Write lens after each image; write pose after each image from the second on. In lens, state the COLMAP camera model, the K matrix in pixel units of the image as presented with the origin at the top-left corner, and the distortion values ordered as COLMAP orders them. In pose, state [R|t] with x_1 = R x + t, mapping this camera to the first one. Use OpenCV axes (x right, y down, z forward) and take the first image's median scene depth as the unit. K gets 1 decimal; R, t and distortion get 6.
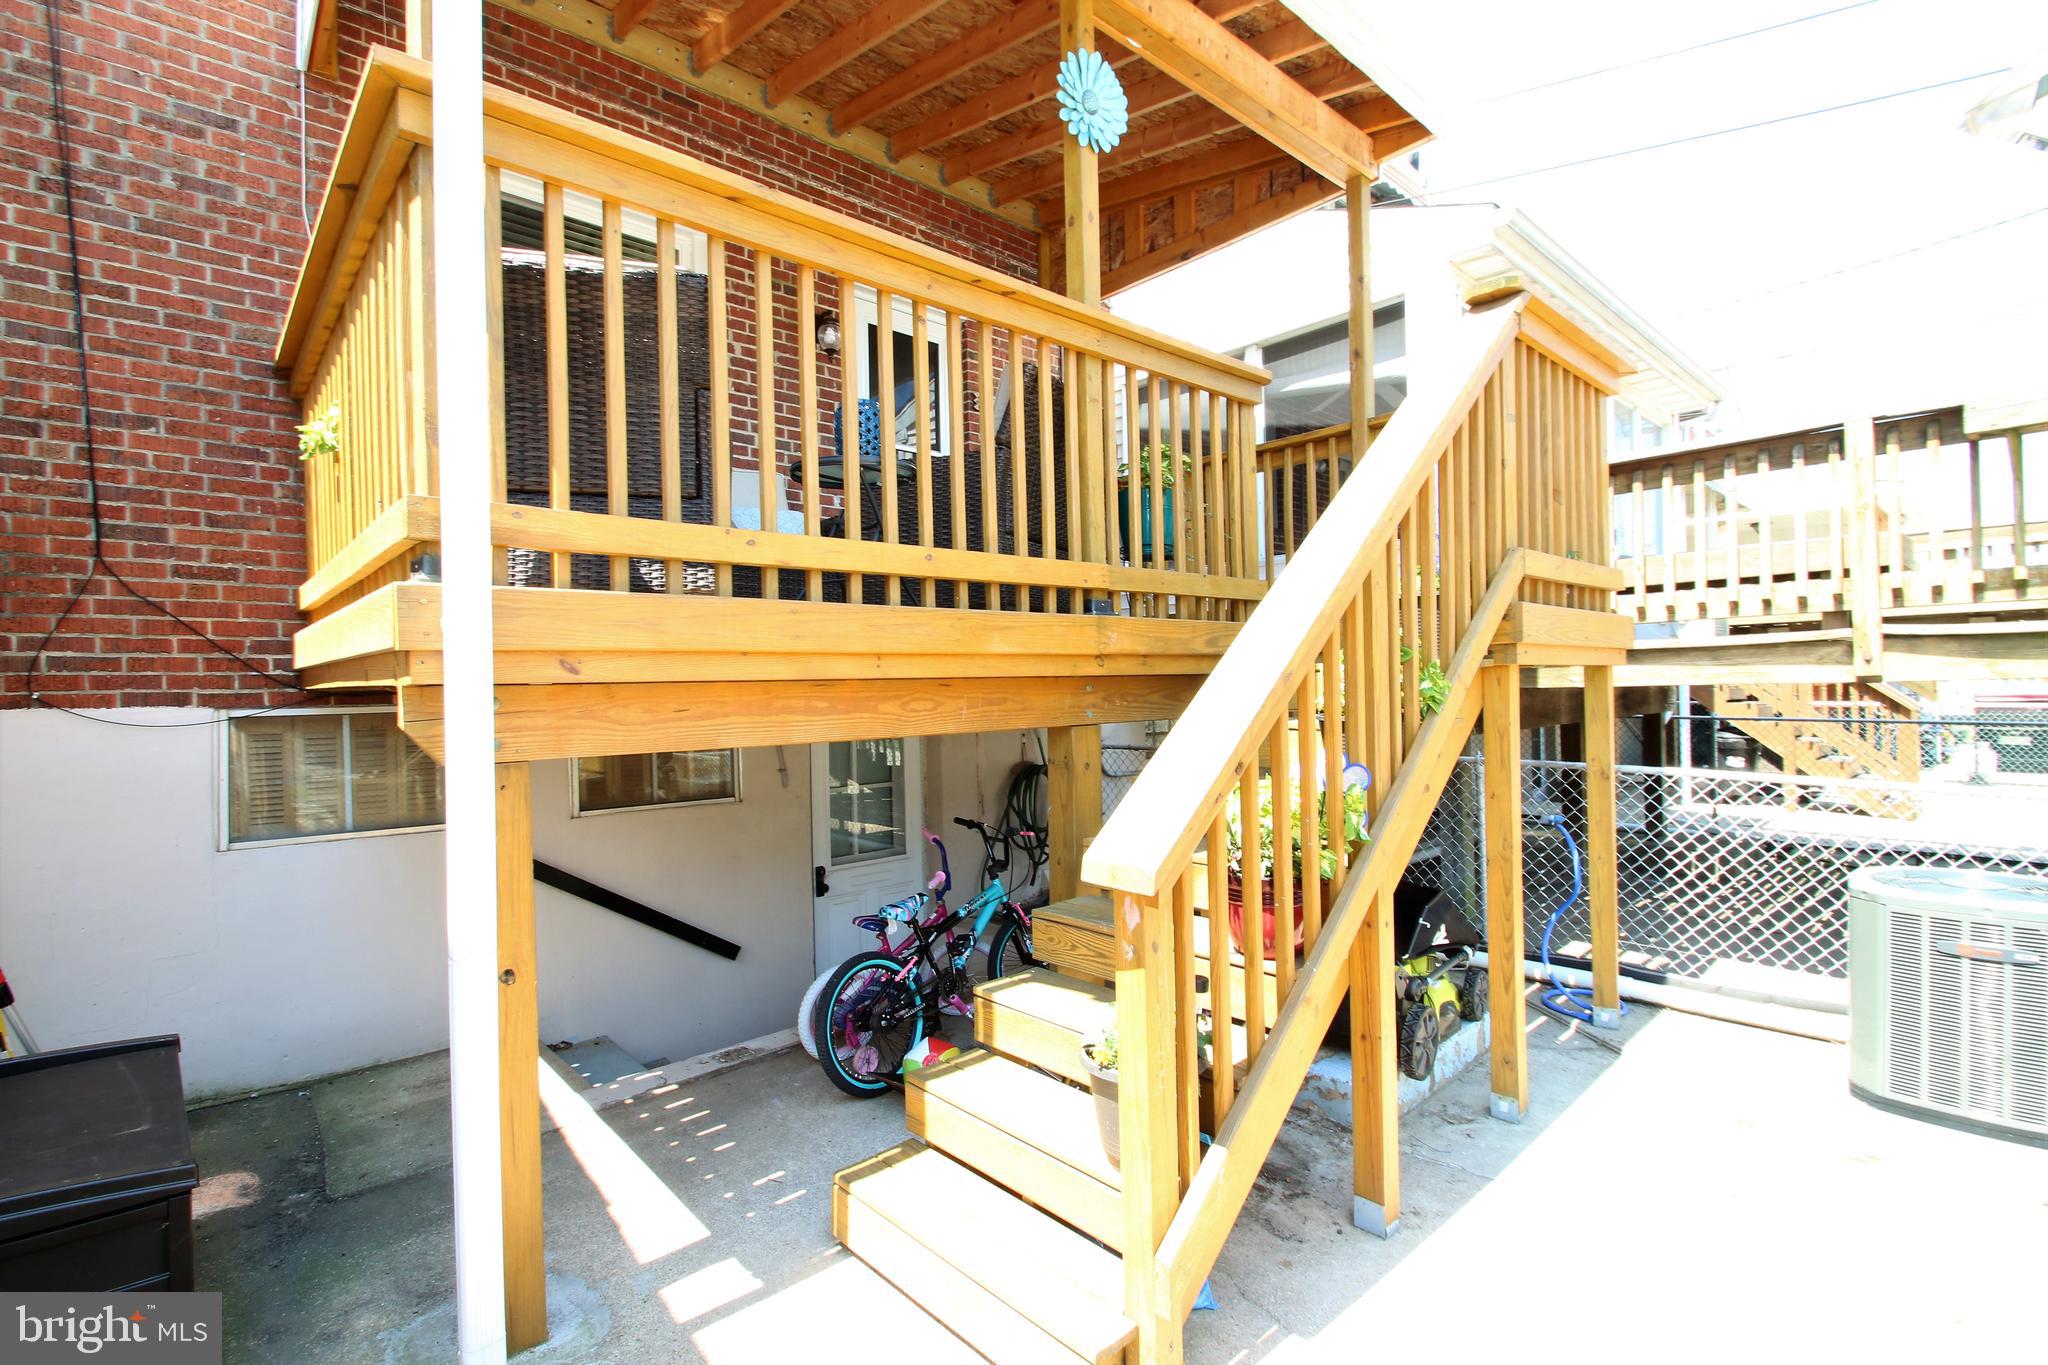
lens RADIAL K [[948.8, 0, 1024.3], [0, 948.8, 686.5], [0, 0, 1]] dist [0.007327, -0.012720]
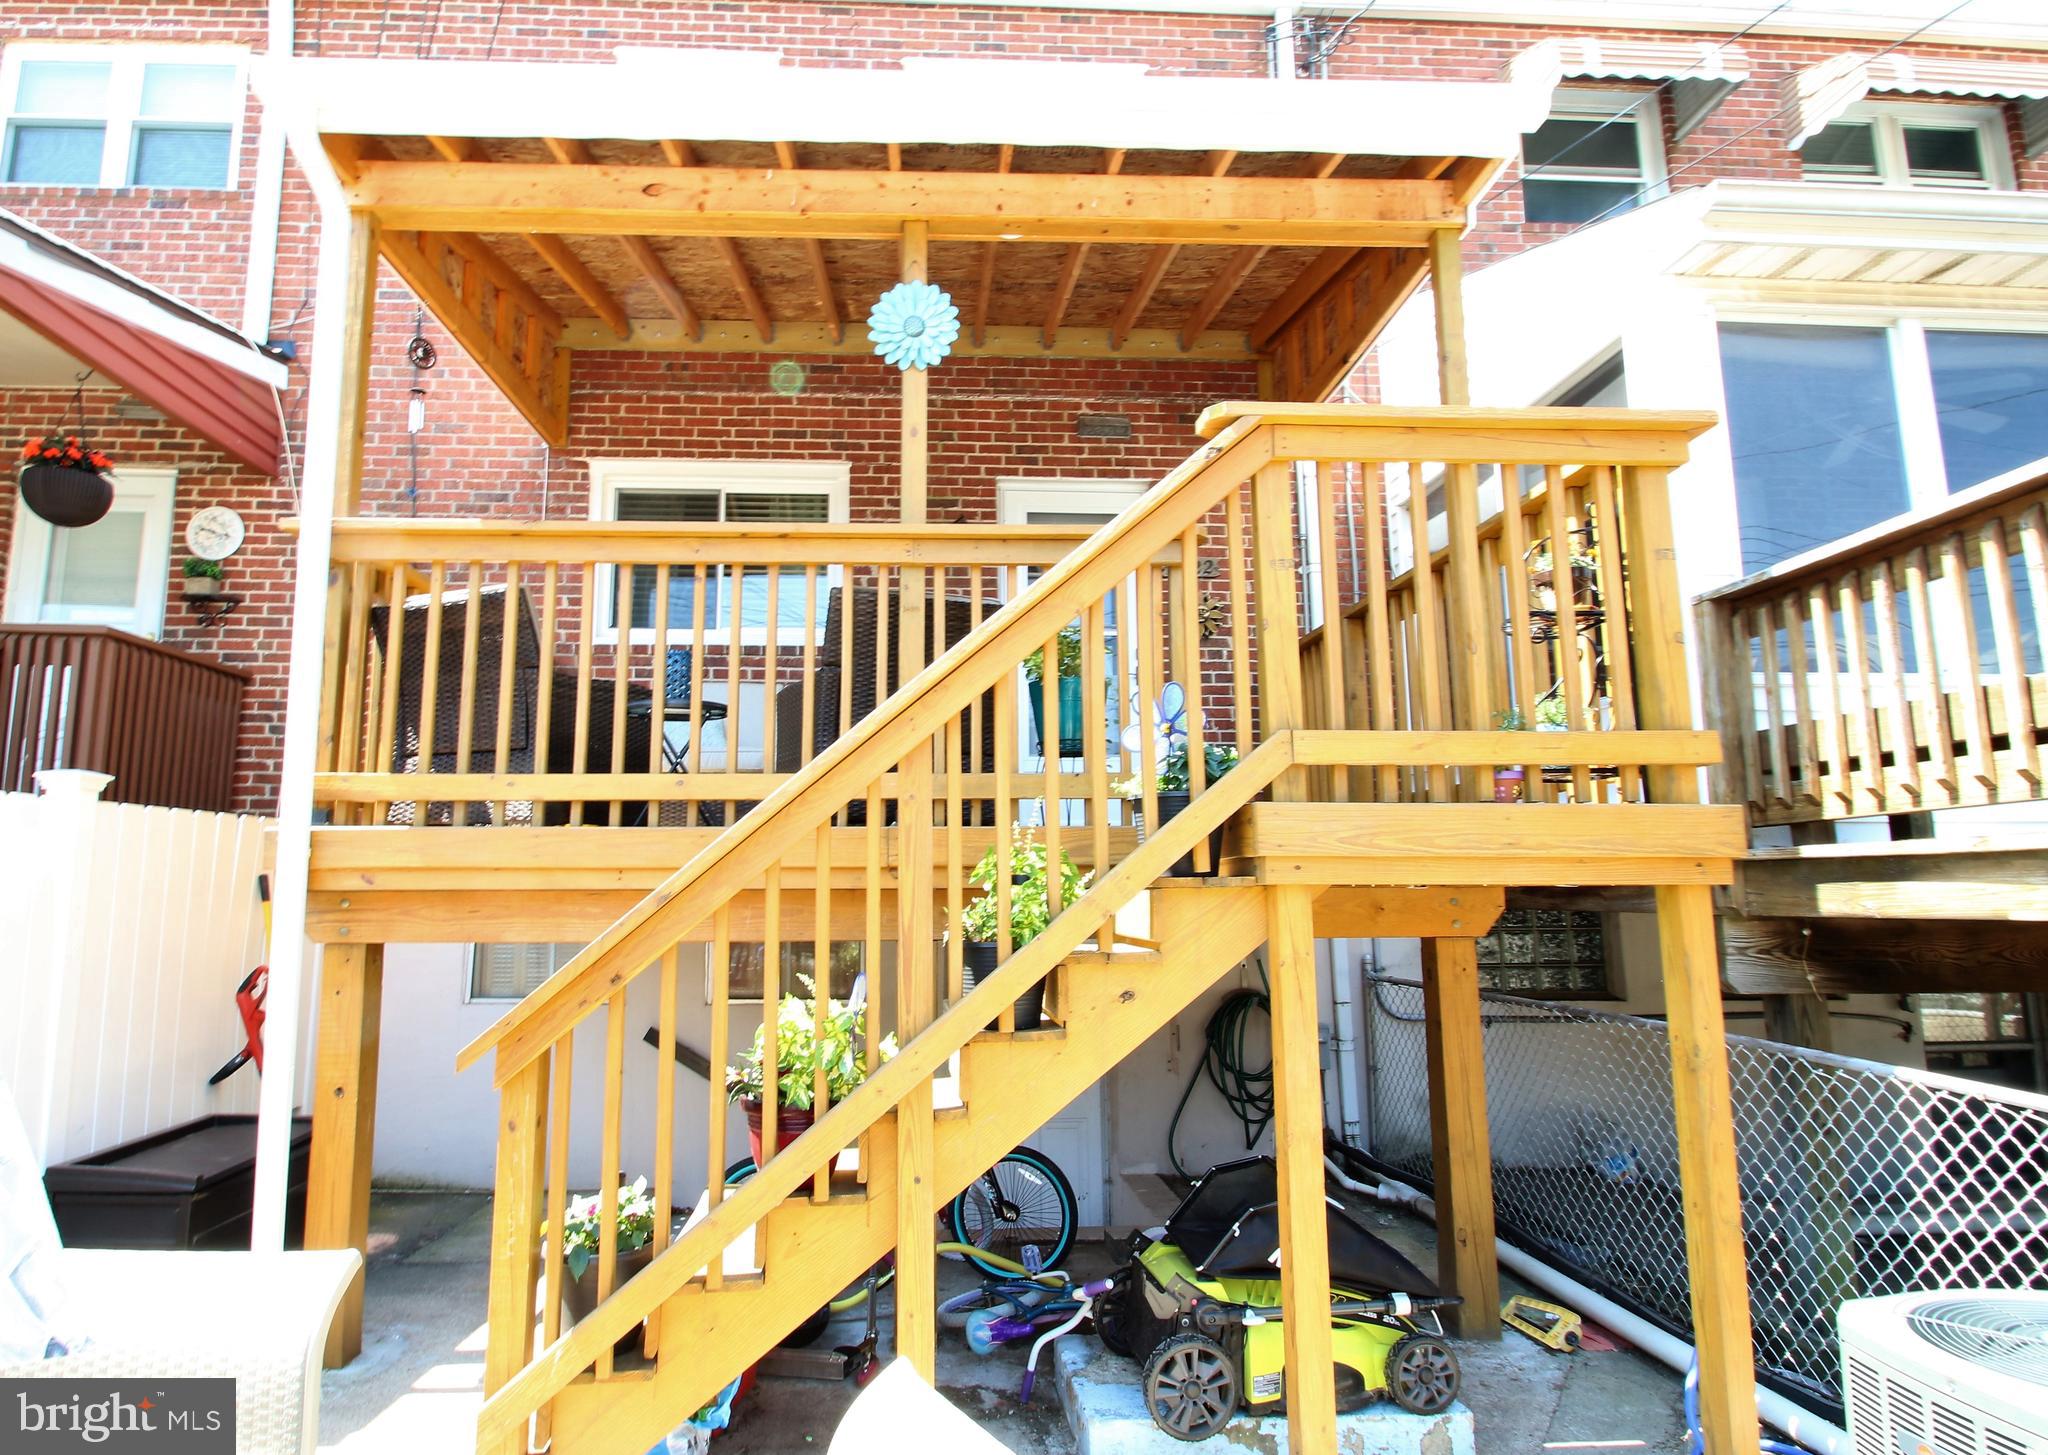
lens RADIAL K [[1188.6, 0, 954.2], [0, 1188.6, 711.0], [0, 0, 1]] dist [-0.002994, -0.000109]
pose [[0.764875, -0.079599, -0.639242, 0.878728], [-0.013695, 0.990103, -0.139675, -0.021434], [0.644033, 0.115588, 0.756215, 0.098282]]
